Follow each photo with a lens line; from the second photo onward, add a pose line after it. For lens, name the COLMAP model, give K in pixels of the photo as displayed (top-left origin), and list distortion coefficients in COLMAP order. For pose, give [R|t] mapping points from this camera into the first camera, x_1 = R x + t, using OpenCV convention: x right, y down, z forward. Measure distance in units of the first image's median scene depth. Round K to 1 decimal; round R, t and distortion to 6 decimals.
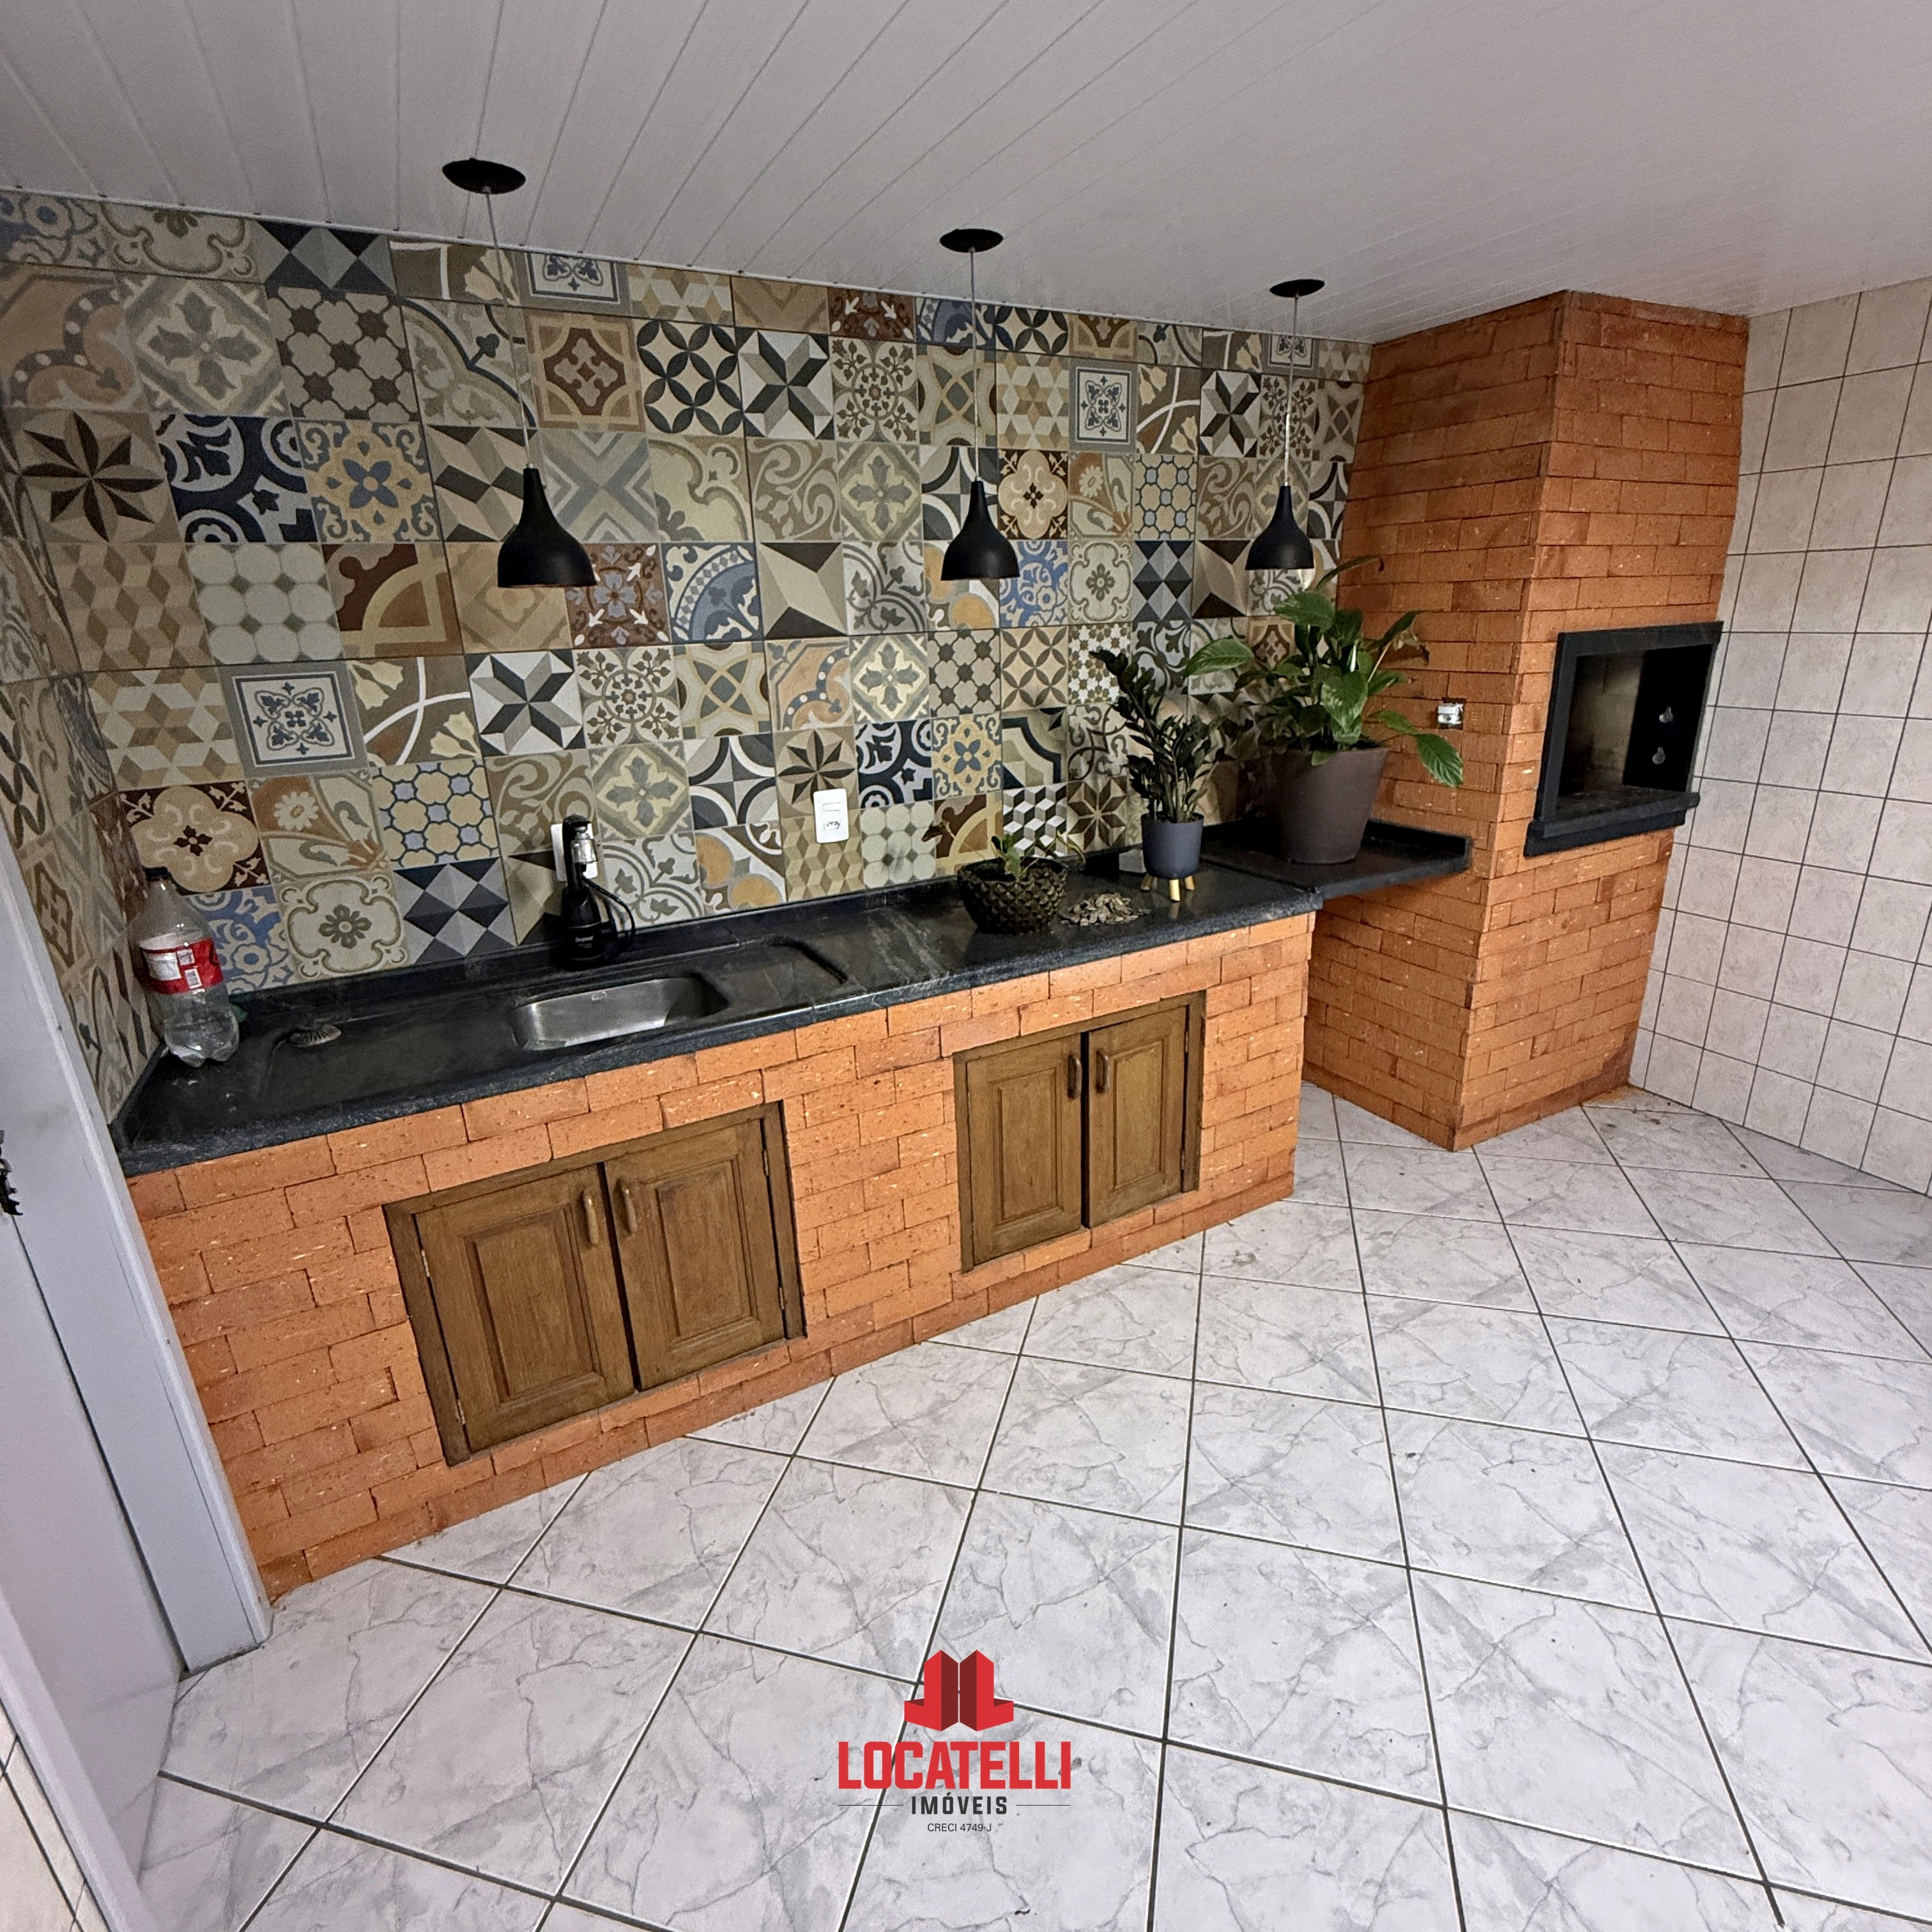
lens RADIAL K [[1029.2, 0, 959.6], [0, 1029.2, 948.1], [0, 0, 1]] dist [-0.002866, 0.000499]
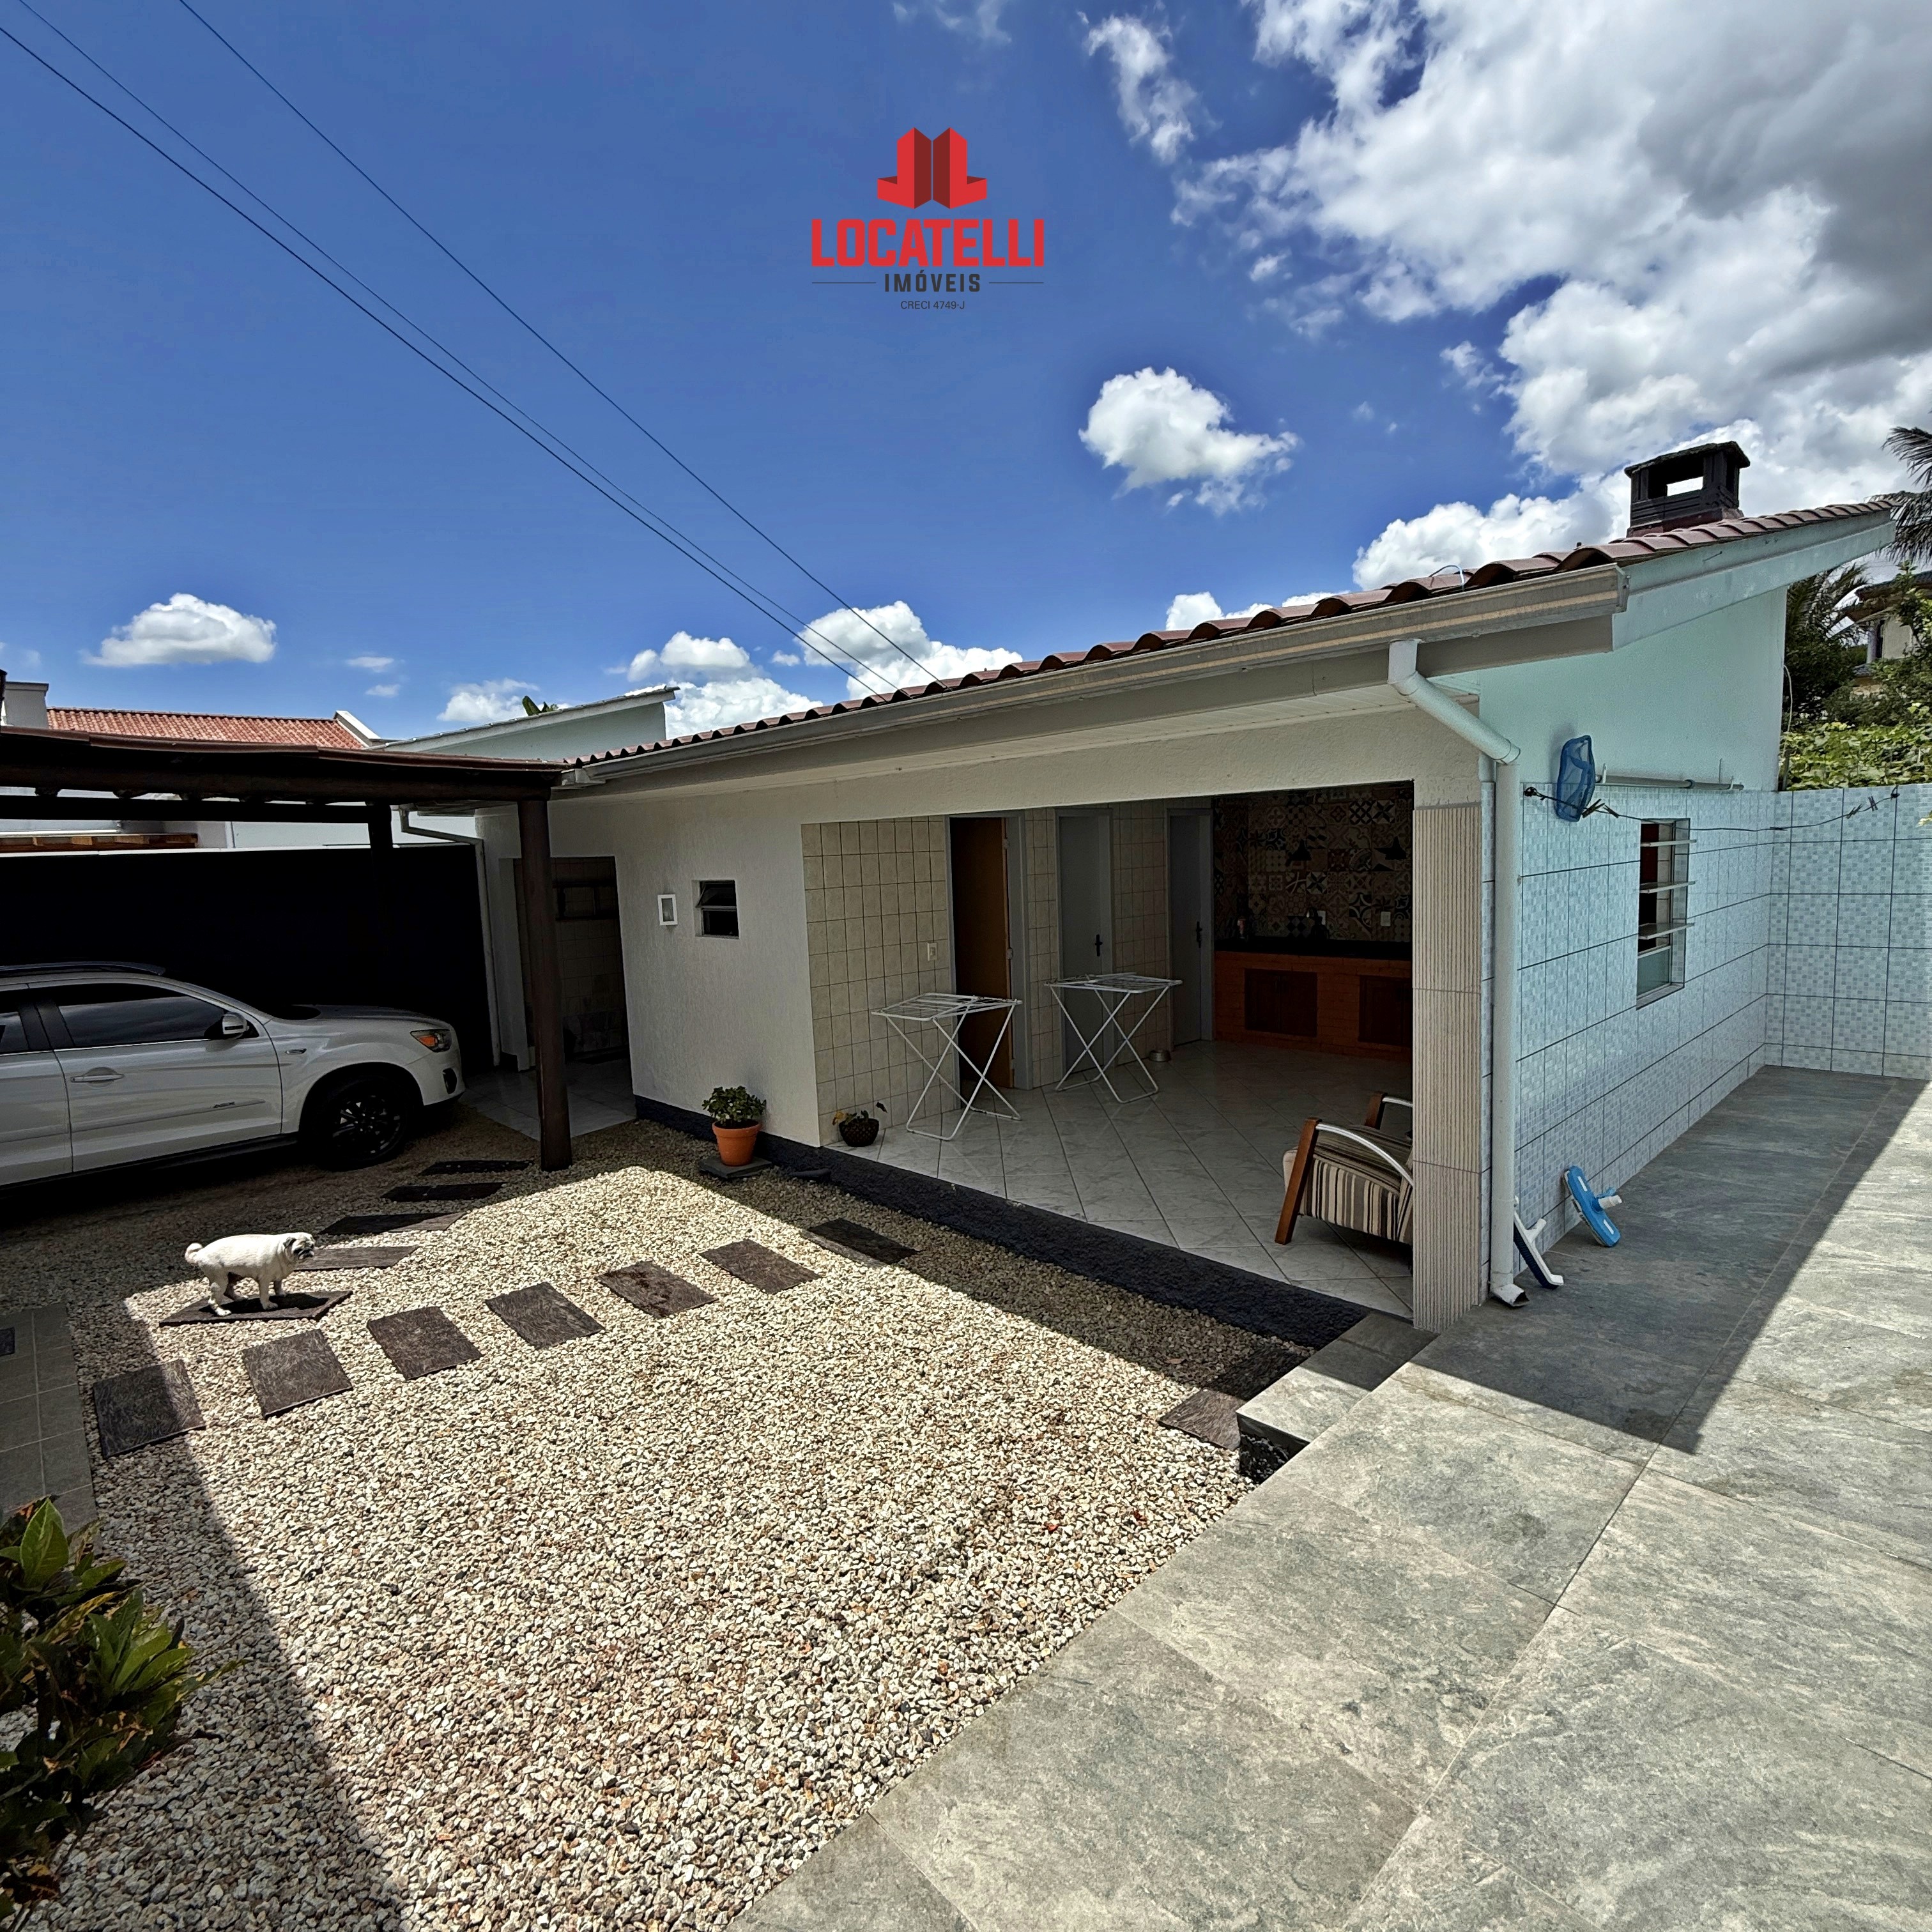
lens RADIAL K [[1029.2, 0, 959.6], [0, 1029.2, 948.1], [0, 0, 1]] dist [-0.002866, 0.000499]
pose [[0.259074, 0.120208, -0.958348, 3.529876], [-0.276069, 0.960046, 0.045790, 0.259606], [0.925563, 0.252707, 0.281908, -1.639894]]
